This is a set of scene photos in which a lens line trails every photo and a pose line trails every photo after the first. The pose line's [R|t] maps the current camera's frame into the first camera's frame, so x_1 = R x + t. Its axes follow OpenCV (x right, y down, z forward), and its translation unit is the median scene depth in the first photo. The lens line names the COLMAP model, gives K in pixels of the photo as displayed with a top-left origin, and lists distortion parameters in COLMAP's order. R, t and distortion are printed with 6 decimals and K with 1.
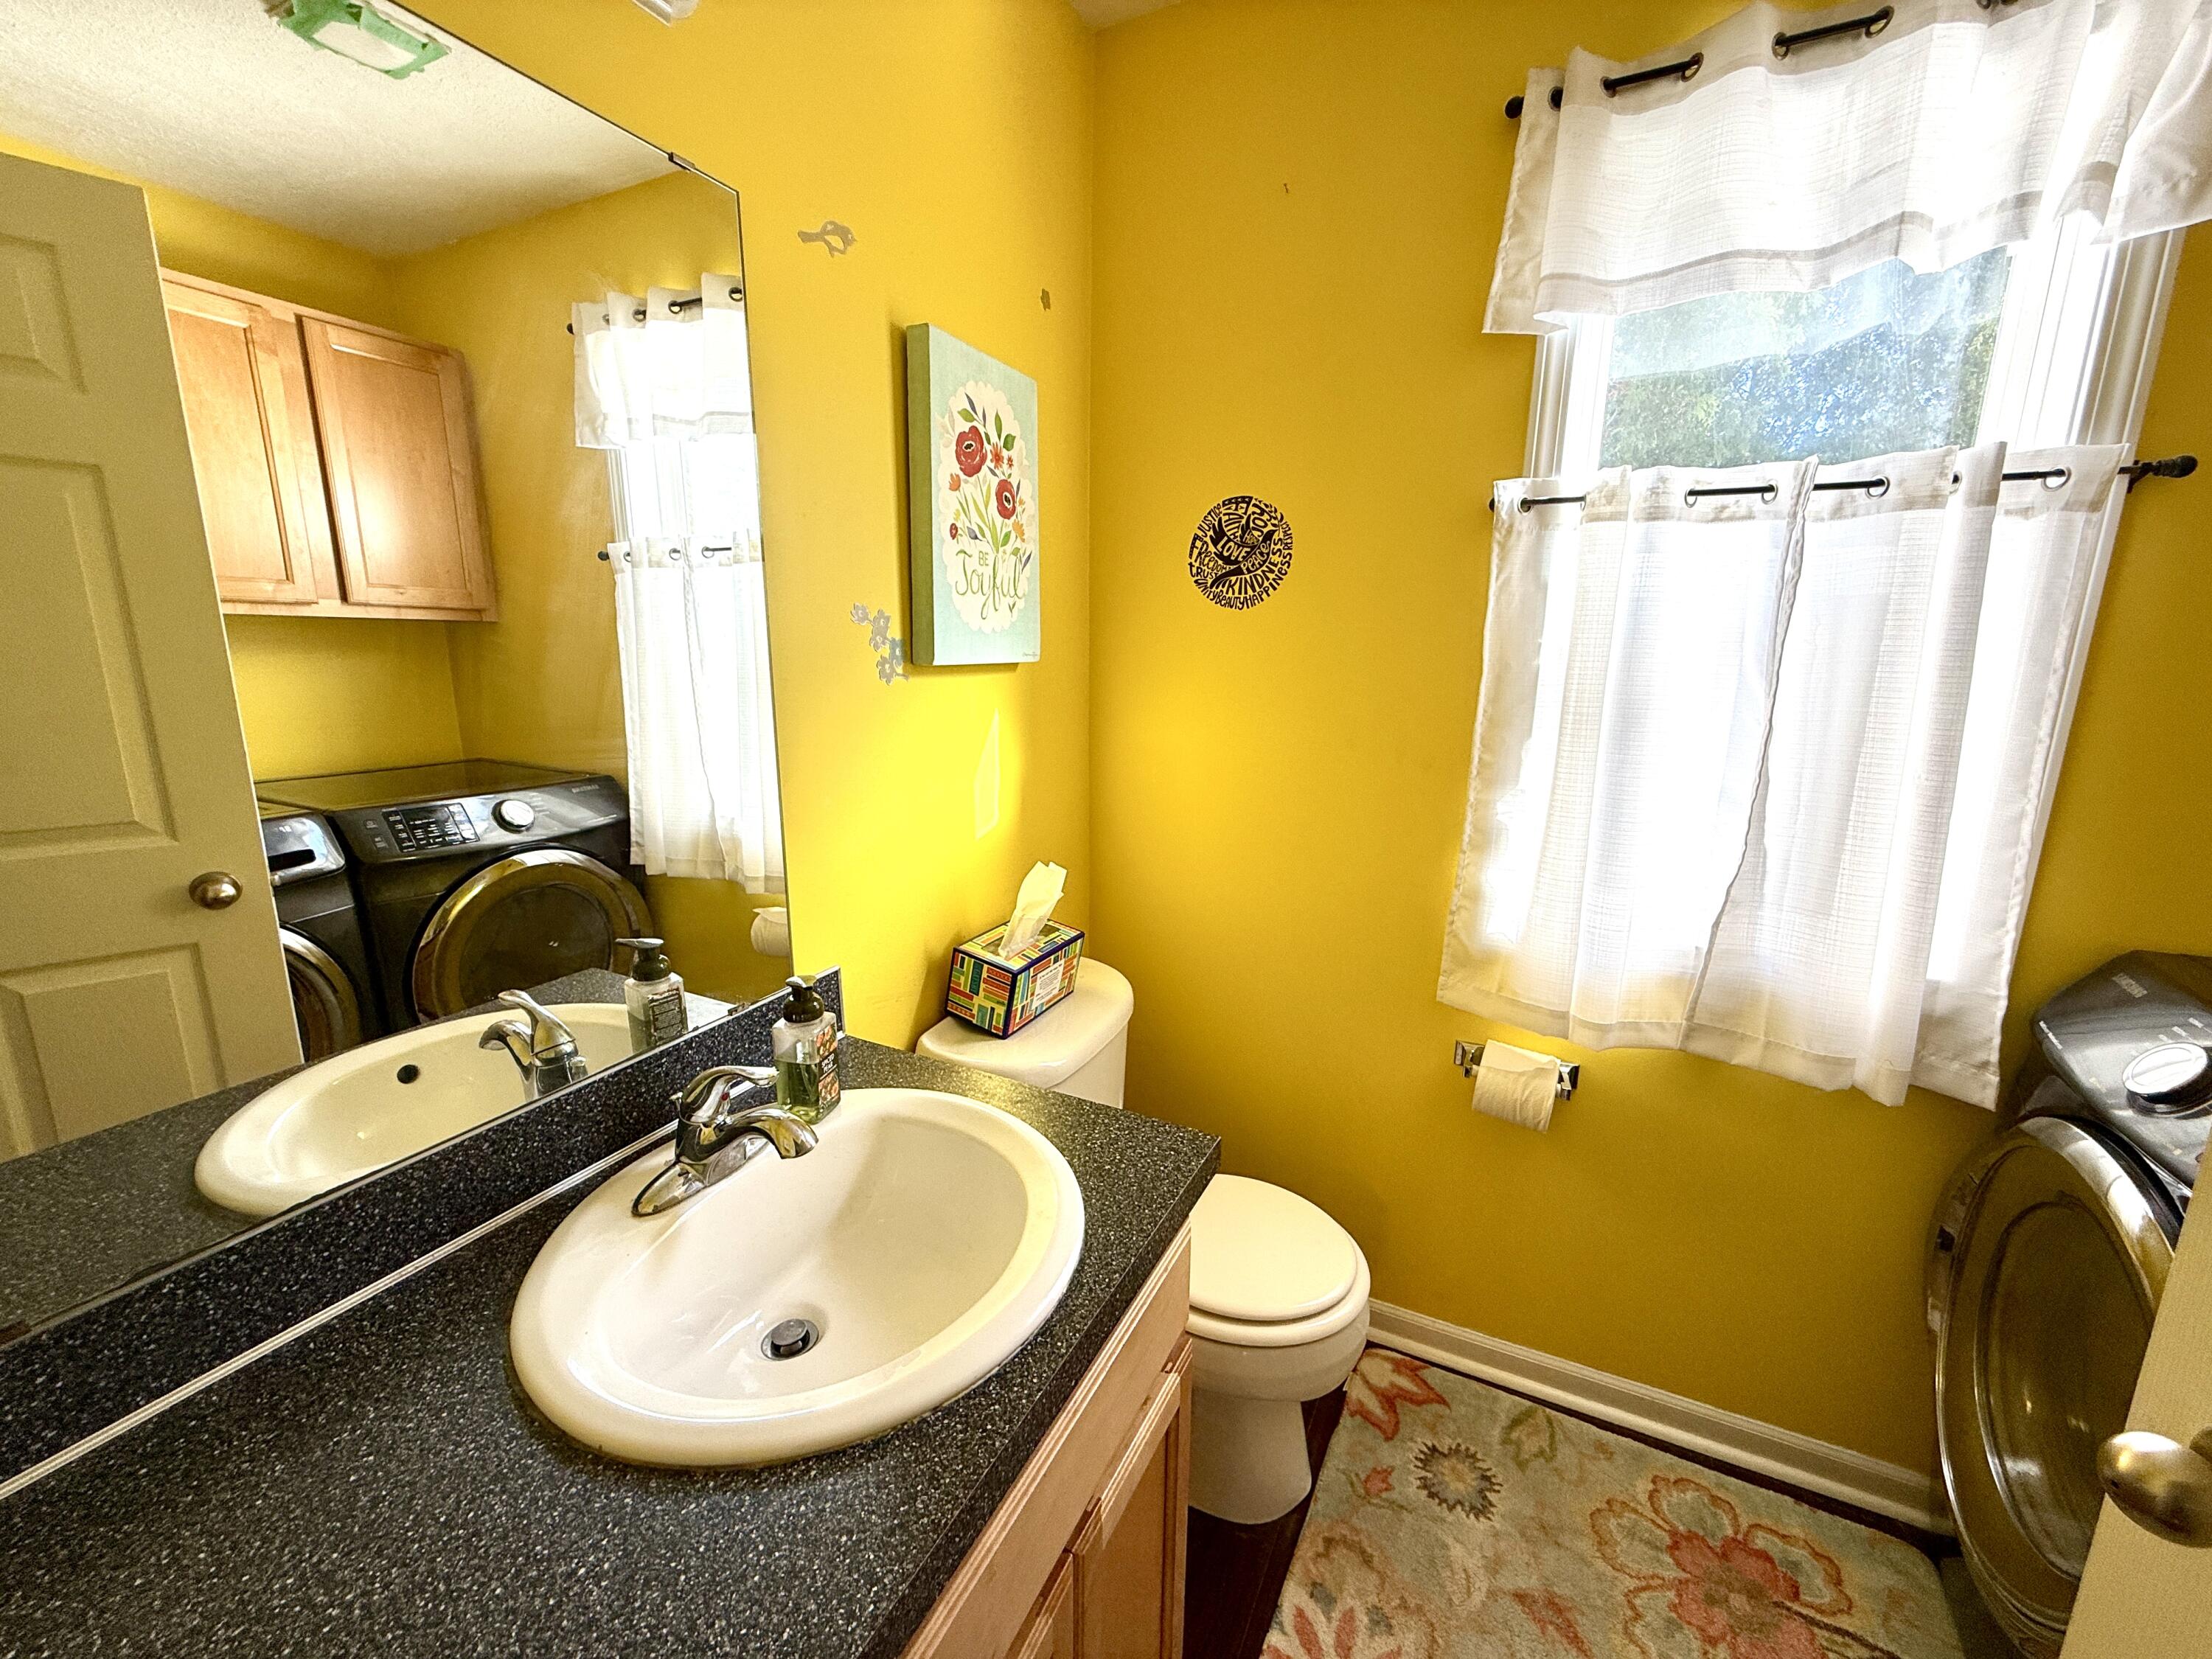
lens RADIAL K [[888.4, 0, 1091.4], [0, 888.4, 836.8], [0, 0, 1]] dist [0.000923, 0.001058]
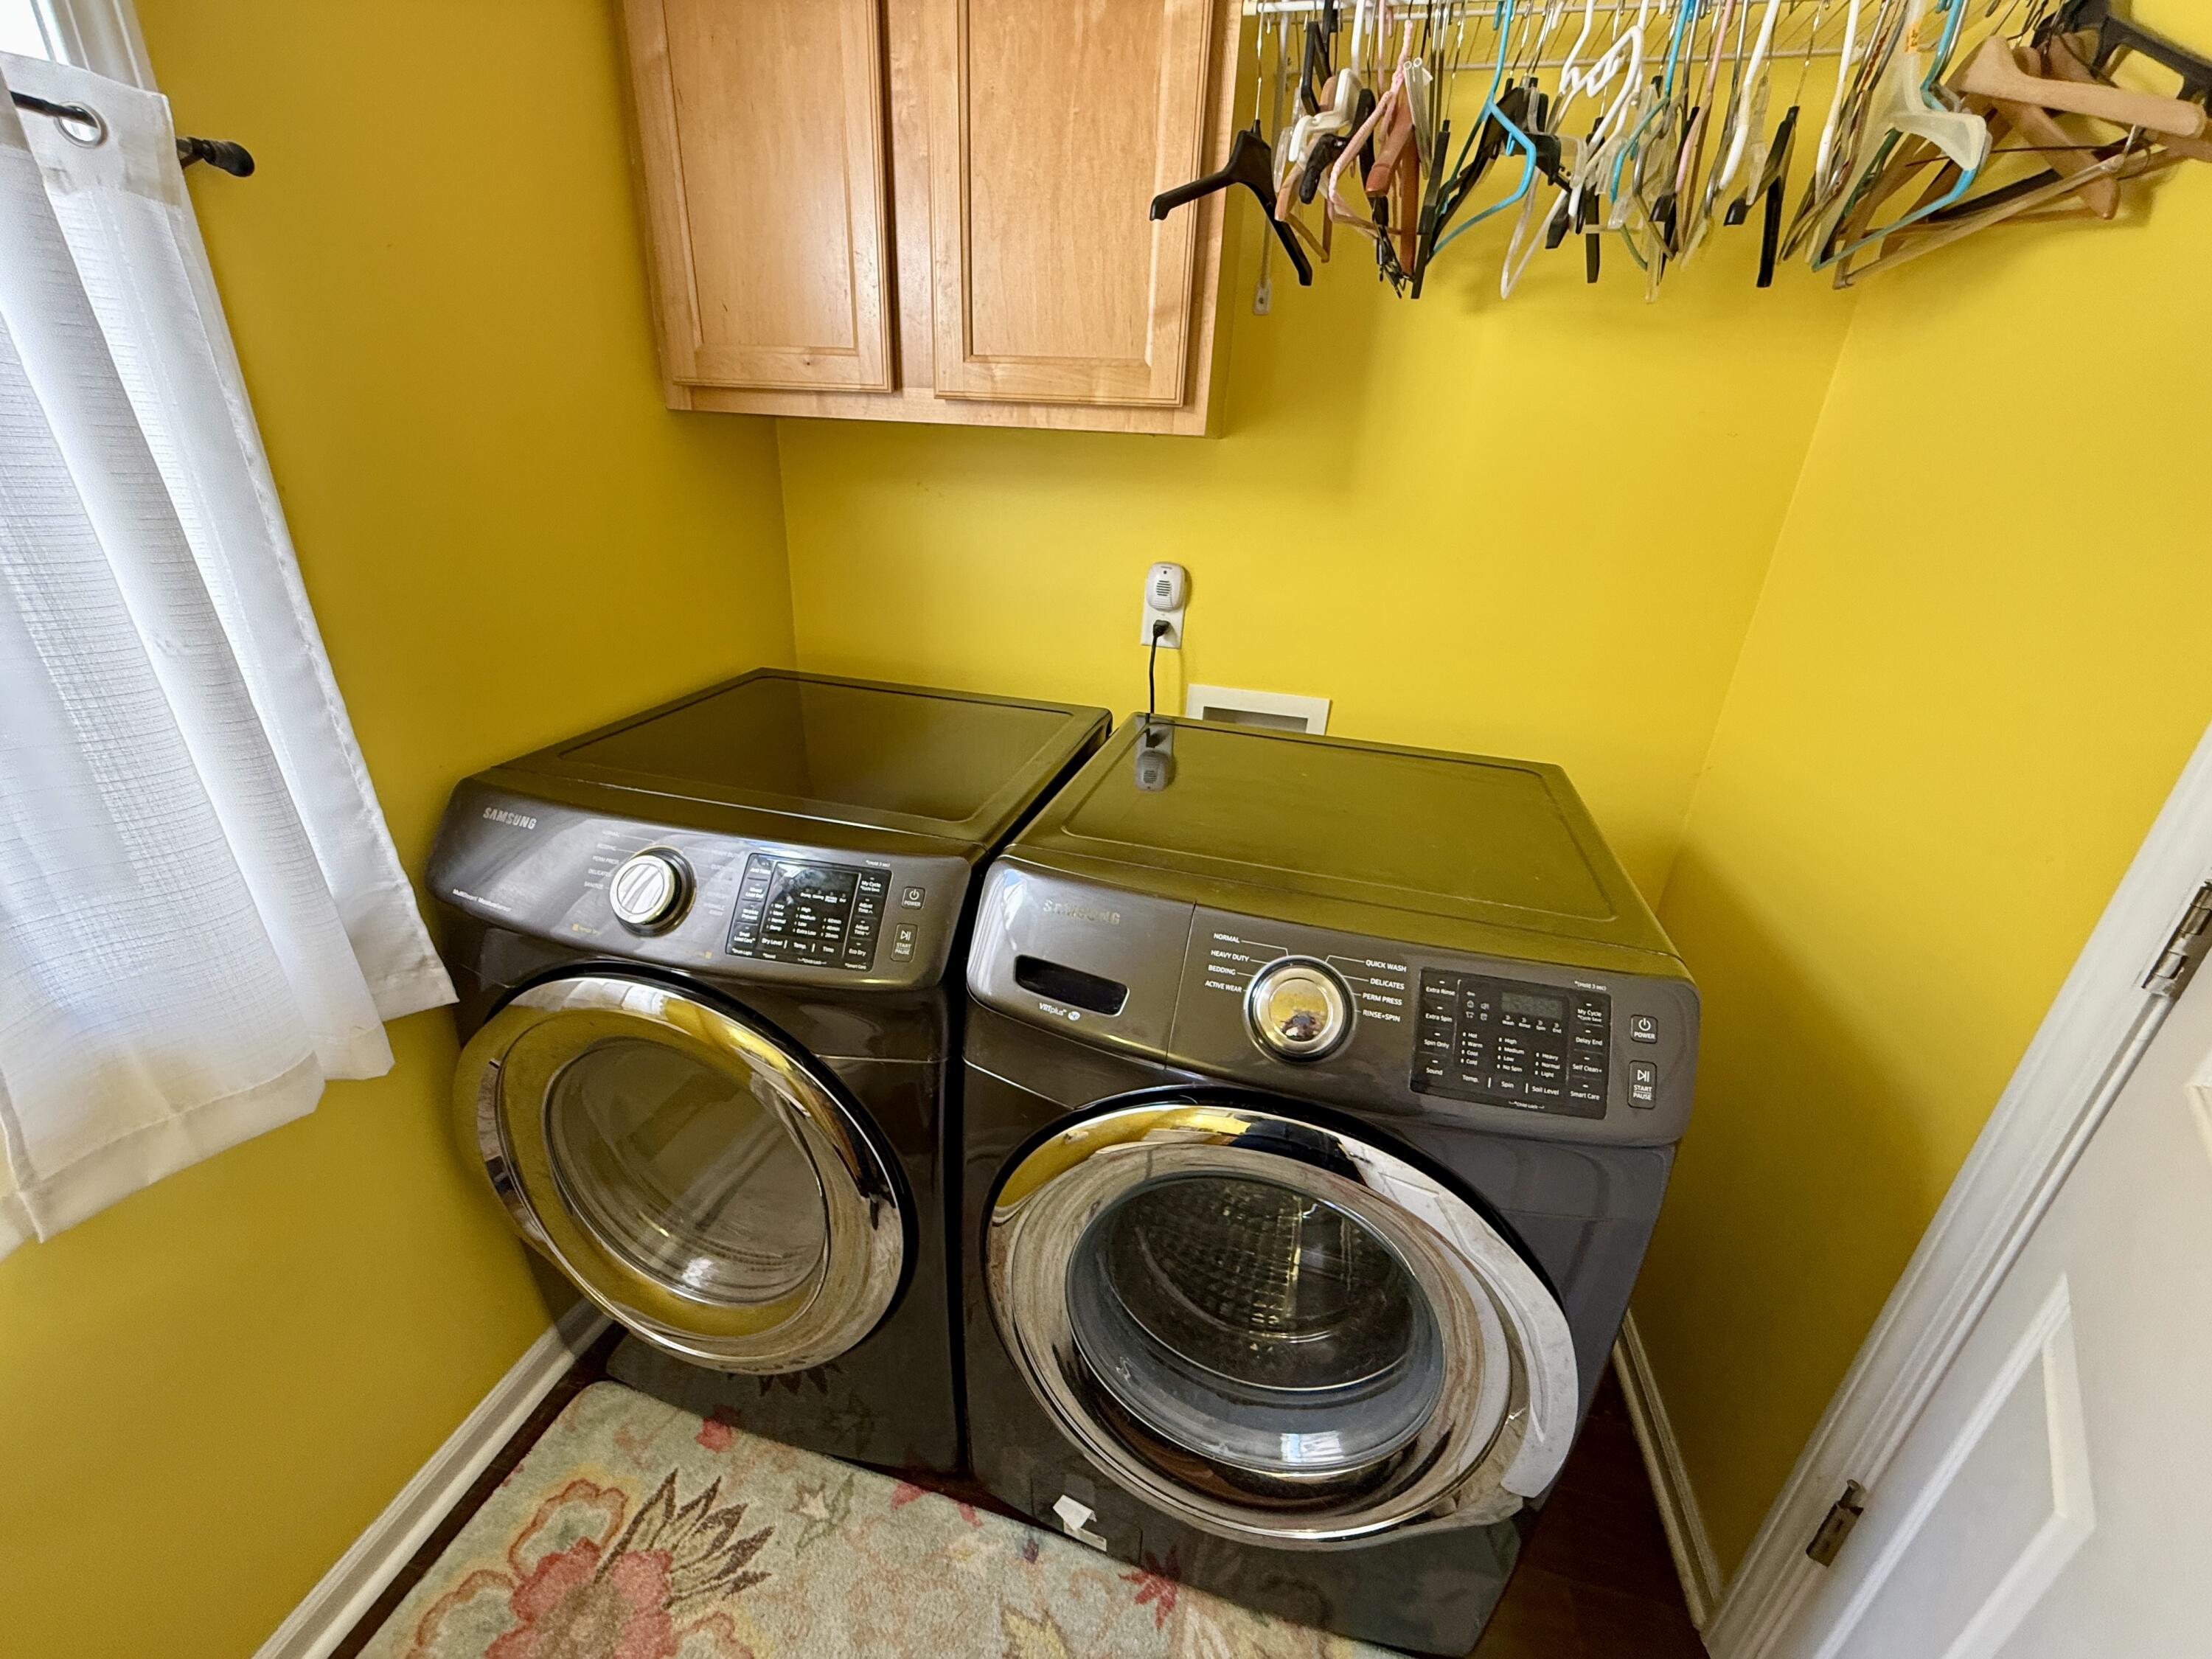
lens RADIAL K [[888.4, 0, 1106.6], [0, 888.4, 823.5], [0, 0, 1]] dist [0.000923, 0.001058]
pose [[-0.231788, -0.399432, 0.886977, 0.162412], [0.157982, 0.884247, 0.439487, -0.118404], [-0.959852, 0.241994, -0.141855, 0.452923]]
